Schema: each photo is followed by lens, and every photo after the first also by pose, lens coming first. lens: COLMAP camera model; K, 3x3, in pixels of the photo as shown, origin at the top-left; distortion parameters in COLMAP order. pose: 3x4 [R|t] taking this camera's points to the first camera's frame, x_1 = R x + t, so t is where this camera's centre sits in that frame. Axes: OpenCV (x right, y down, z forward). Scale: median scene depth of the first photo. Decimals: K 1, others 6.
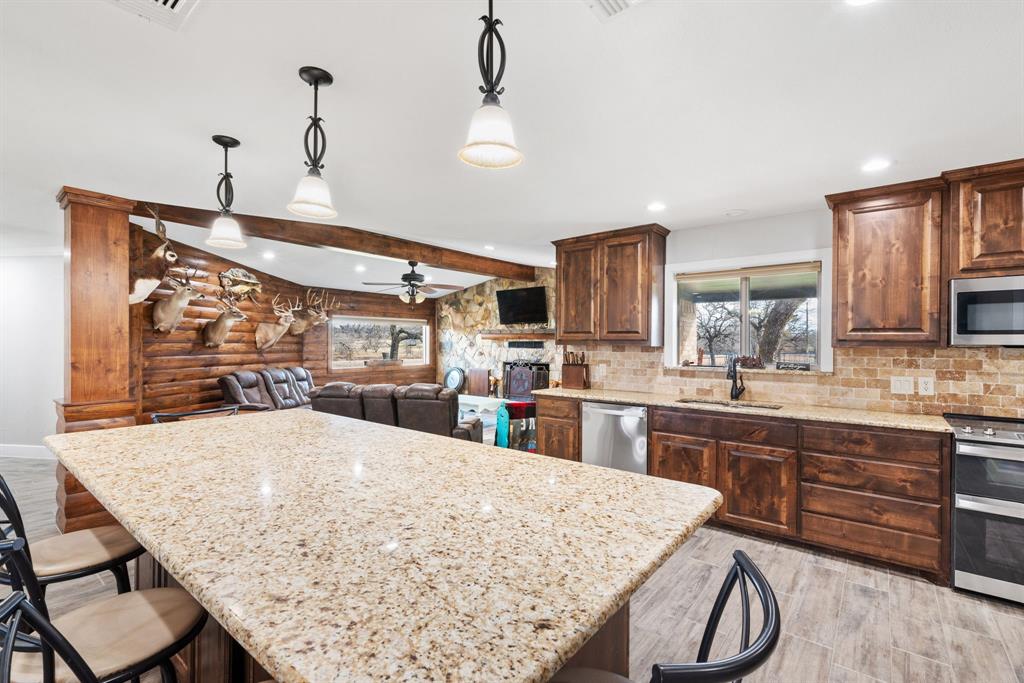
lens RADIAL K [[454.3, 0, 512.6], [0, 454.3, 343.0], [0, 0, 1]] dist [-0.001532, 0.000882]
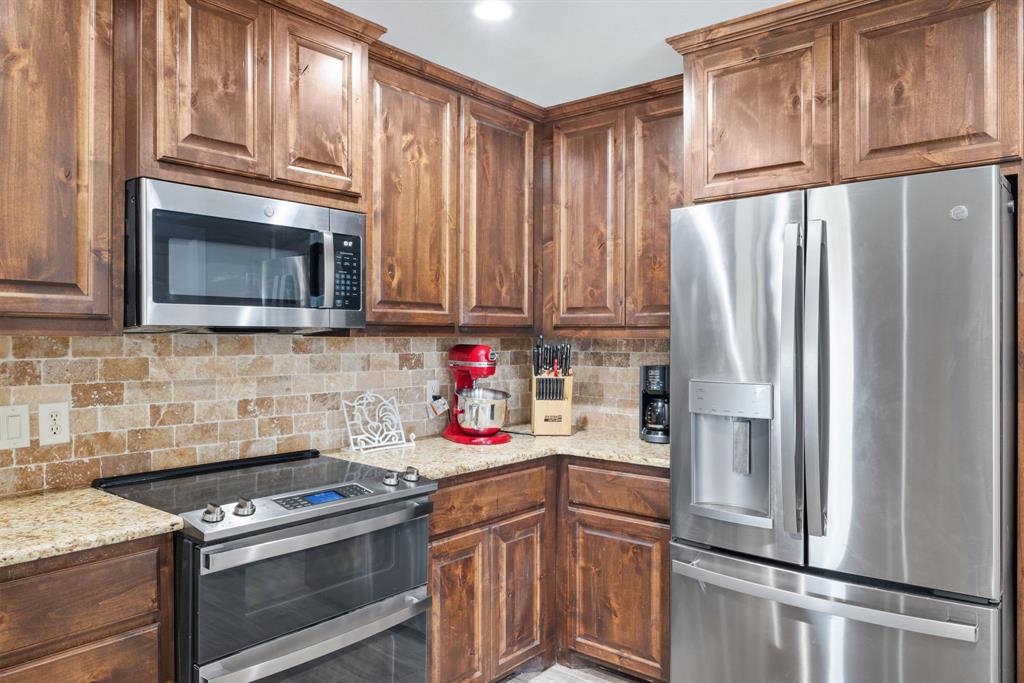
lens RADIAL K [[709.4, 0, 513.8], [0, 709.4, 342.1], [0, 0, 1]] dist [-0.002826, -0.002491]
pose [[0.017358, -0.011997, 0.999777, 0.191675], [0.001041, 0.999928, 0.011981, 0.008112], [-0.999849, 0.000833, 0.017369, 0.422339]]
